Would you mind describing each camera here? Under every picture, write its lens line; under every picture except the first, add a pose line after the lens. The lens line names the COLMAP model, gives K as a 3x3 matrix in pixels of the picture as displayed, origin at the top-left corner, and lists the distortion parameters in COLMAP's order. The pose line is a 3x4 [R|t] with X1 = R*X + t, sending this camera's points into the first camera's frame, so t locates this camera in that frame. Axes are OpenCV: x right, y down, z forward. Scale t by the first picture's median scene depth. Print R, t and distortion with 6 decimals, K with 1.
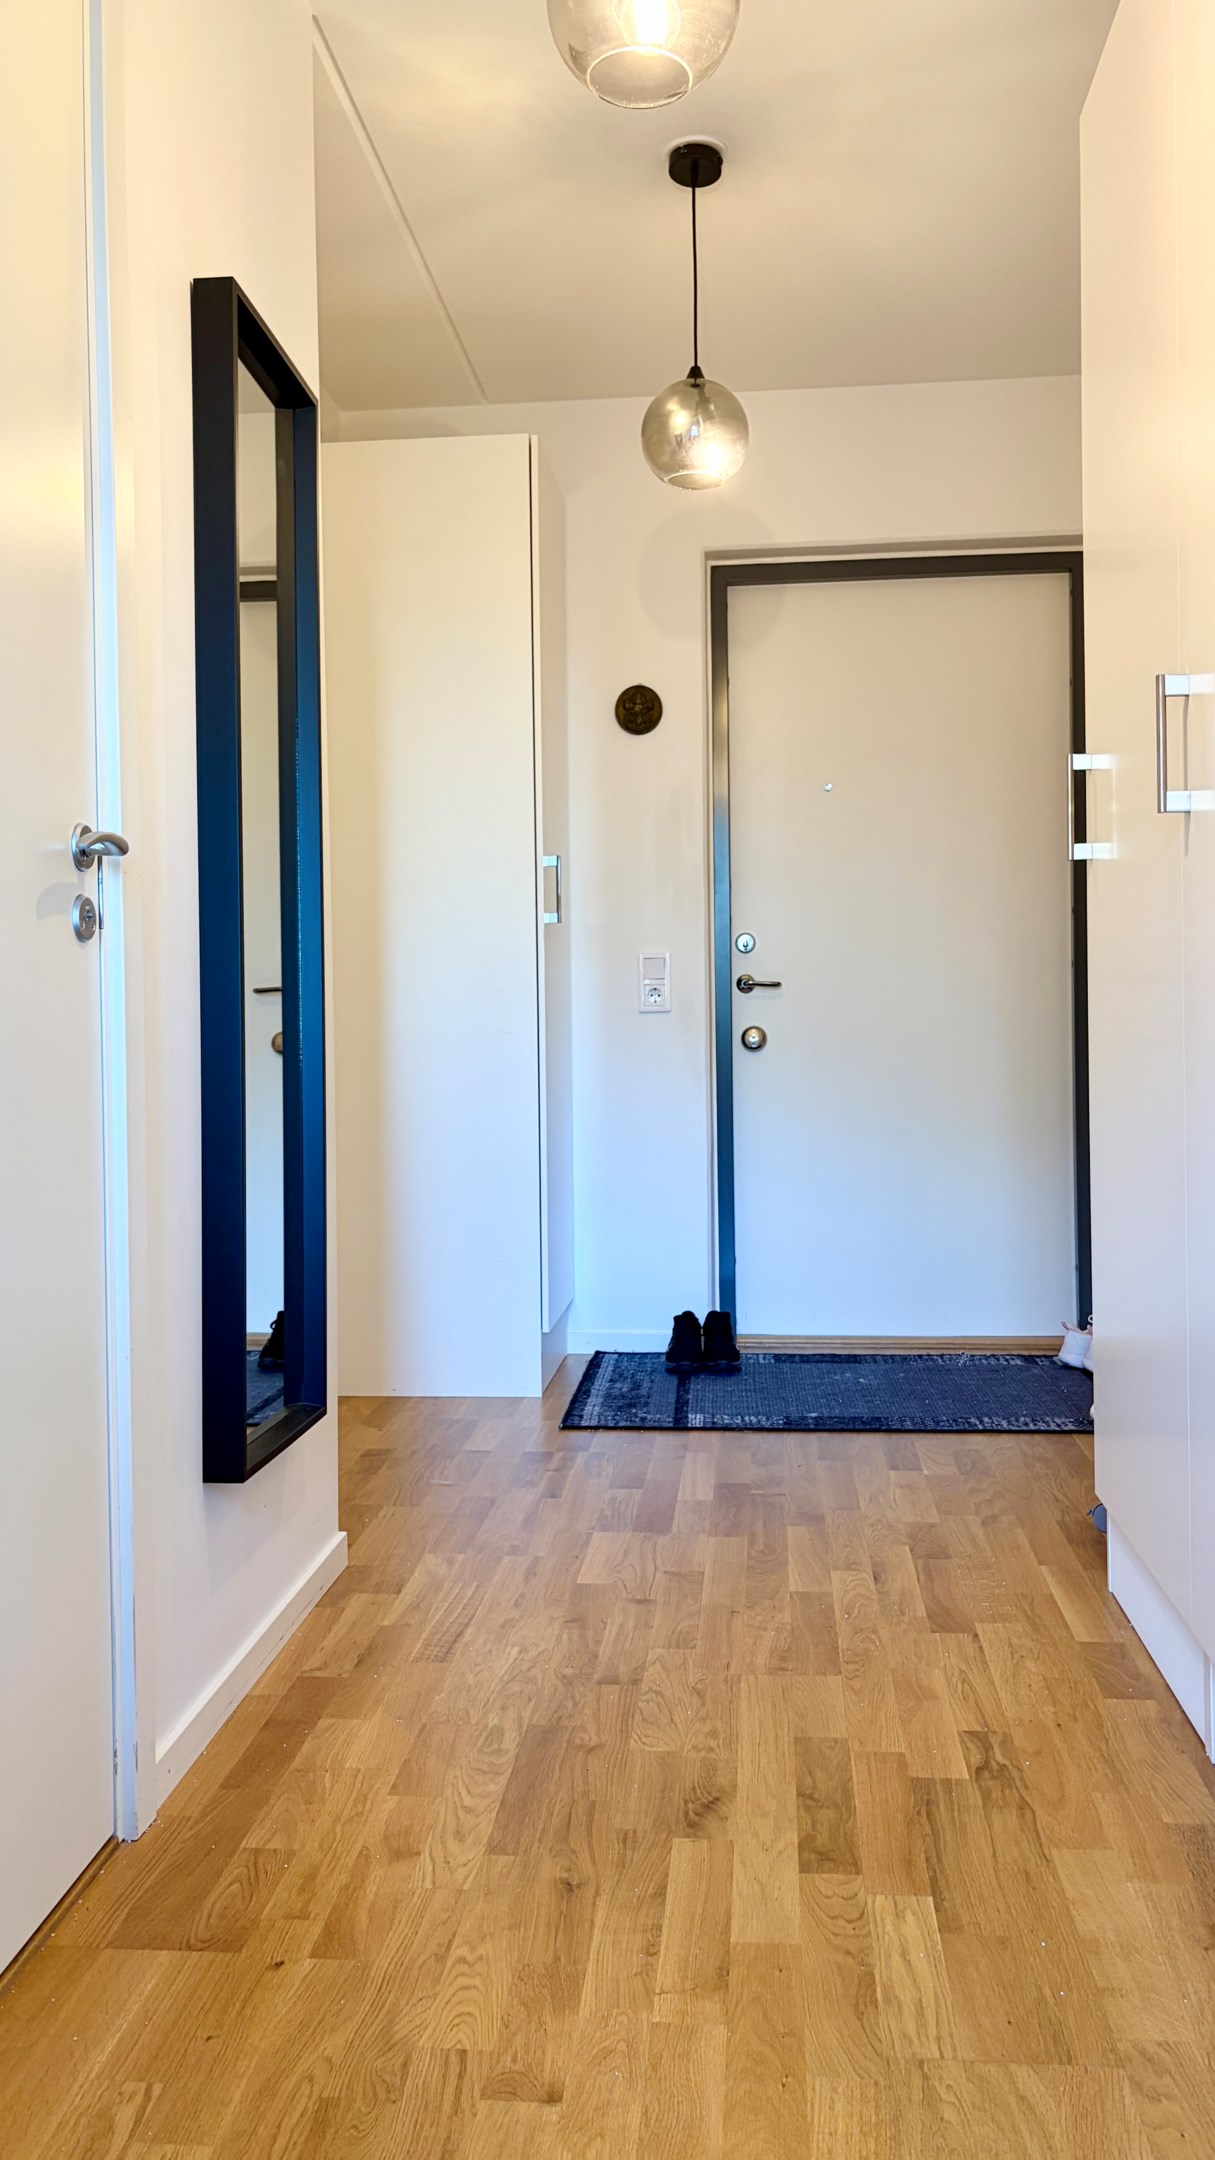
lens RADIAL K [[1674.8, 0, 607.5], [0, 1674.8, 1080.0], [0, 0, 1]] dist [0.076540, -0.129614]
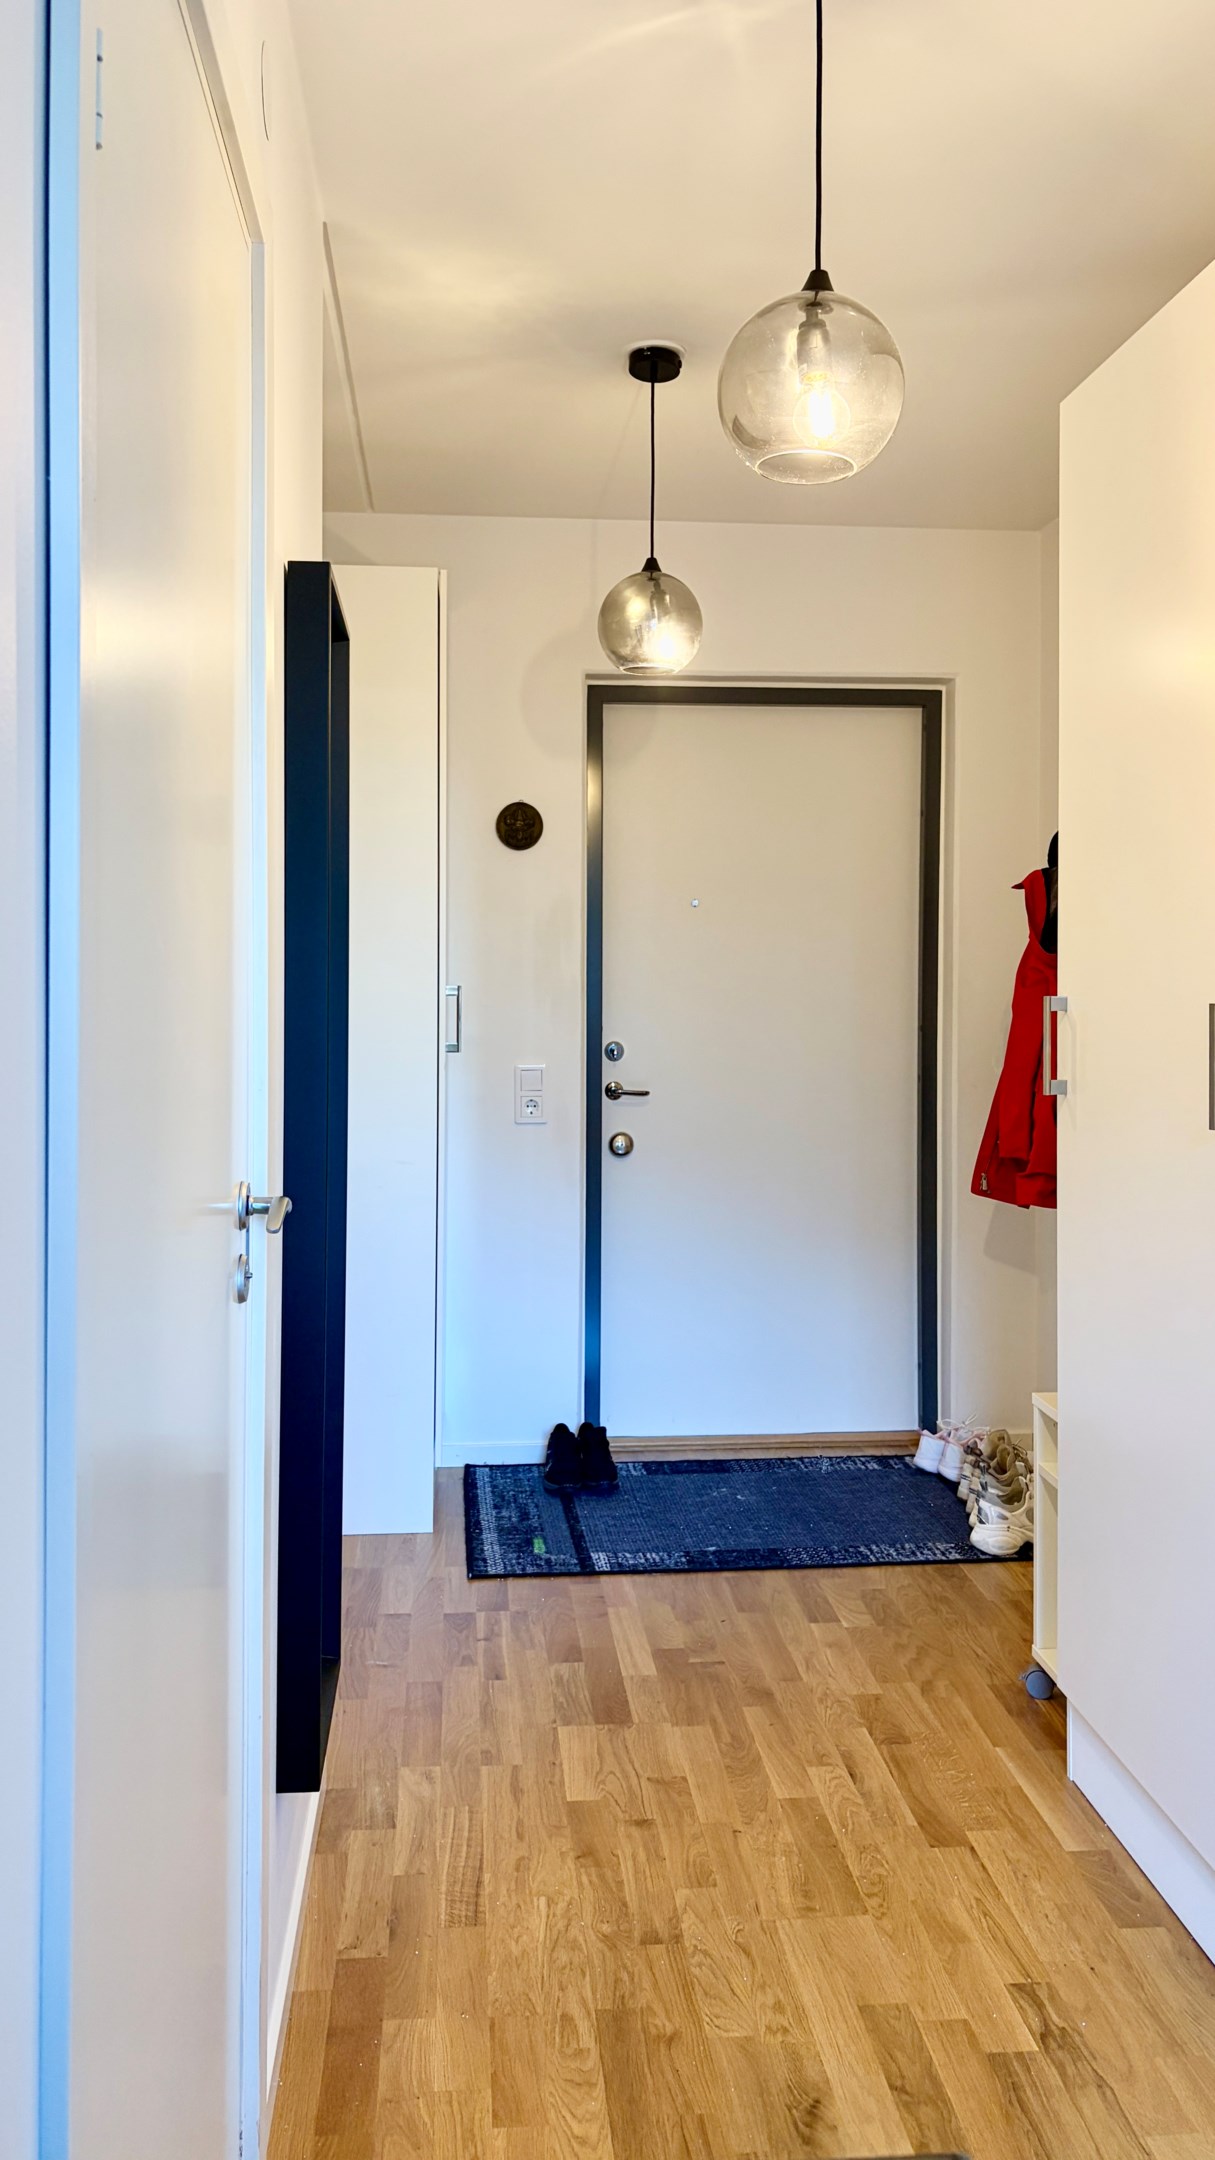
lens RADIAL K [[1683.3, 0, 600.0], [0, 1683.3, 1019.9], [0, 0, 1]] dist [0.046058, 0.009381]
pose [[0.983758, 0.014919, 0.178881, -0.192059], [-0.013167, 0.999853, -0.010980, -0.158713], [-0.179018, 0.008447, 0.983810, -0.001990]]
